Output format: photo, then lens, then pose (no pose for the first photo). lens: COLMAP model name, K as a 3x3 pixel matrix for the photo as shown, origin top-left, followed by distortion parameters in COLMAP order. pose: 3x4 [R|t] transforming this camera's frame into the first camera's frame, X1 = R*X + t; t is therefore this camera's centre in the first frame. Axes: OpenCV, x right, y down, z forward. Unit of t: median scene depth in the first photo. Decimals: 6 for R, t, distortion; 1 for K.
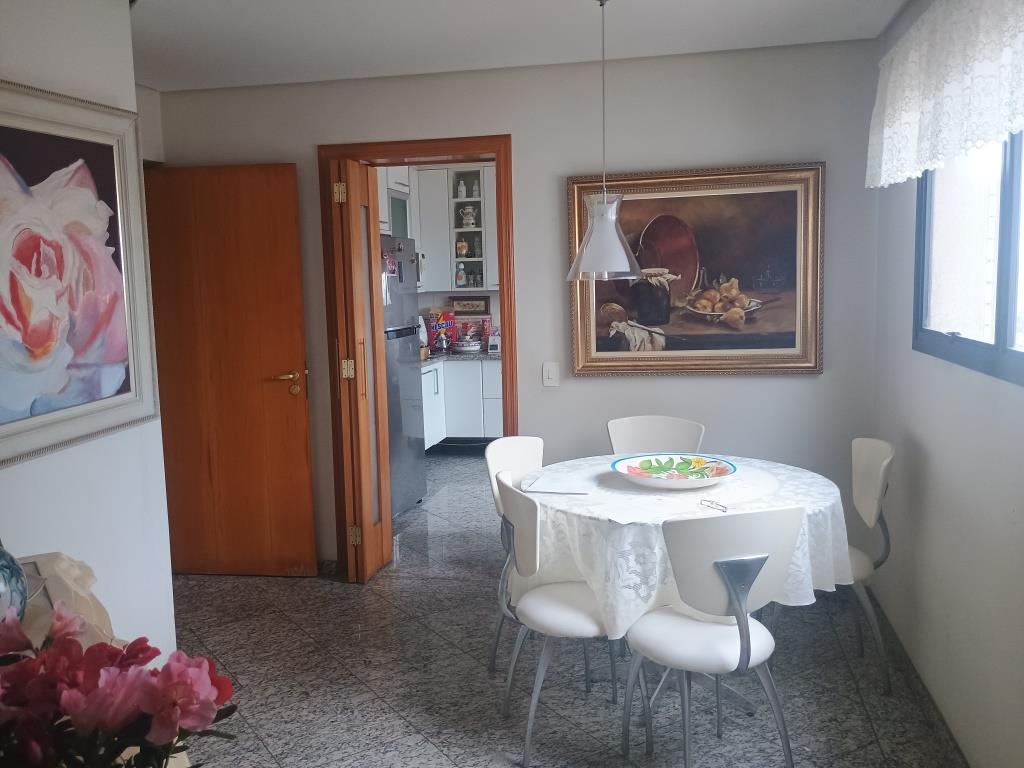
lens RADIAL K [[883.3, 0, 505.9], [0, 883.3, 390.5], [0, 0, 1]] dist [0.067952, -0.093596]
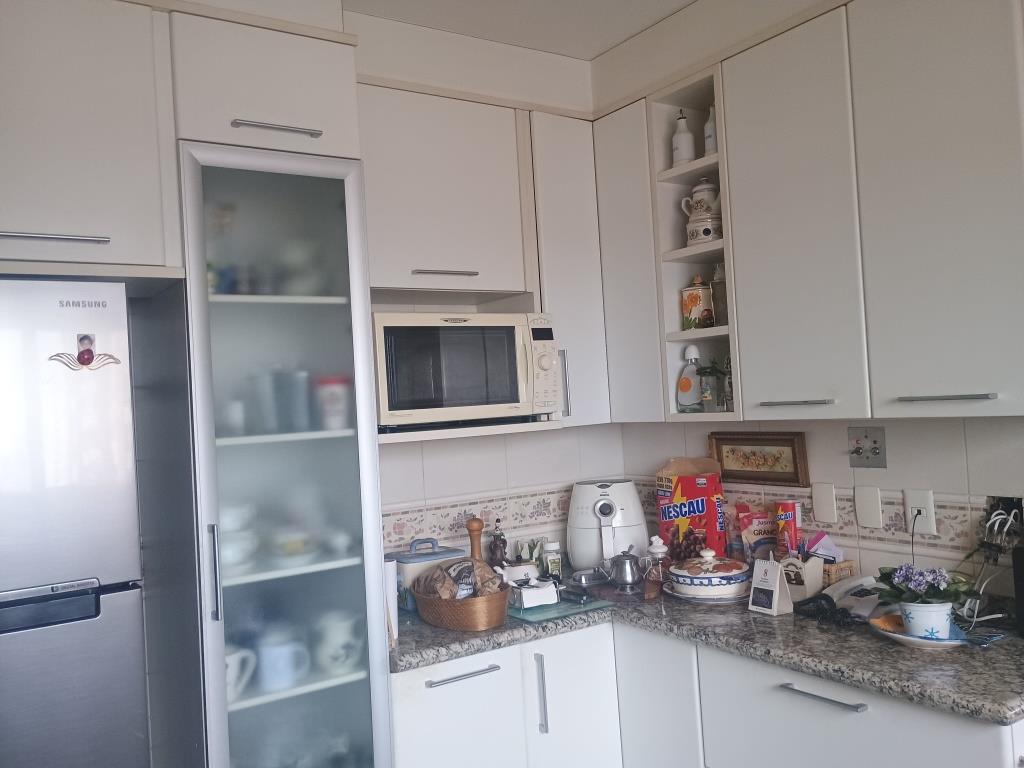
lens RADIAL K [[883.3, 0, 505.9], [0, 883.3, 390.5], [0, 0, 1]] dist [0.067952, -0.093596]
pose [[0.719433, -0.023417, -0.694167, 0.144586], [-0.047268, 0.995464, -0.082570, -0.092463], [0.692952, 0.092216, 0.715063, 0.694702]]
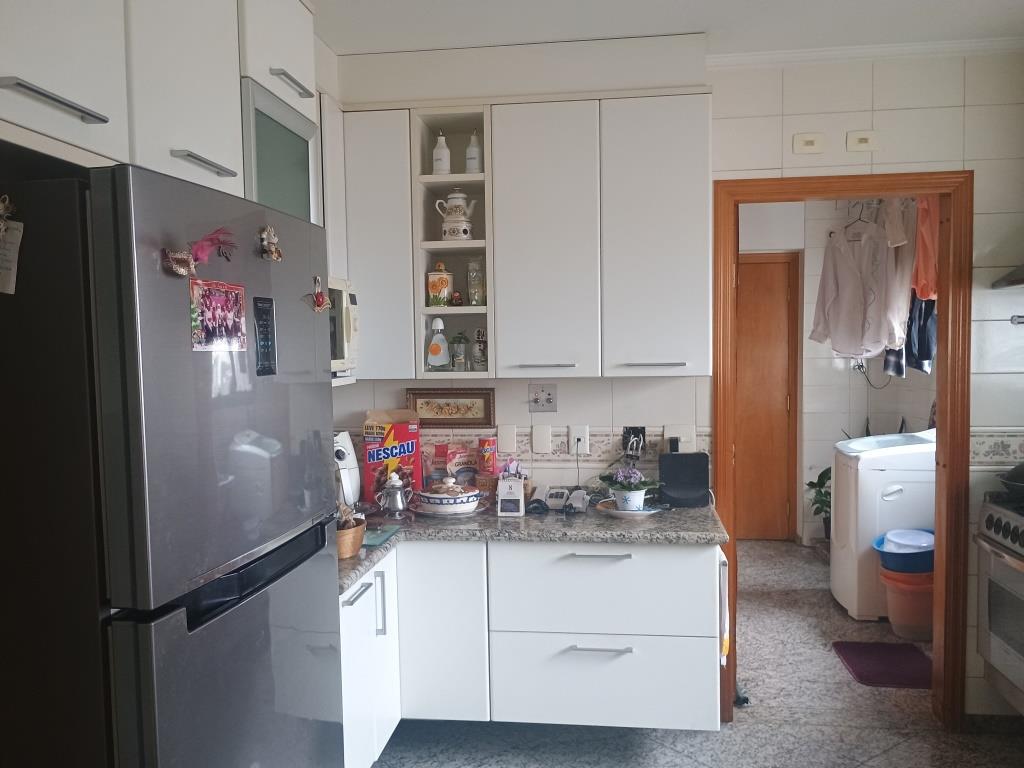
lens RADIAL K [[883.3, 0, 505.9], [0, 883.3, 390.5], [0, 0, 1]] dist [0.067952, -0.093596]
pose [[0.996829, 0.006854, 0.079279, -0.051461], [-0.001057, 0.997336, -0.072941, -0.074017], [-0.079568, 0.072626, 0.994180, 0.551631]]
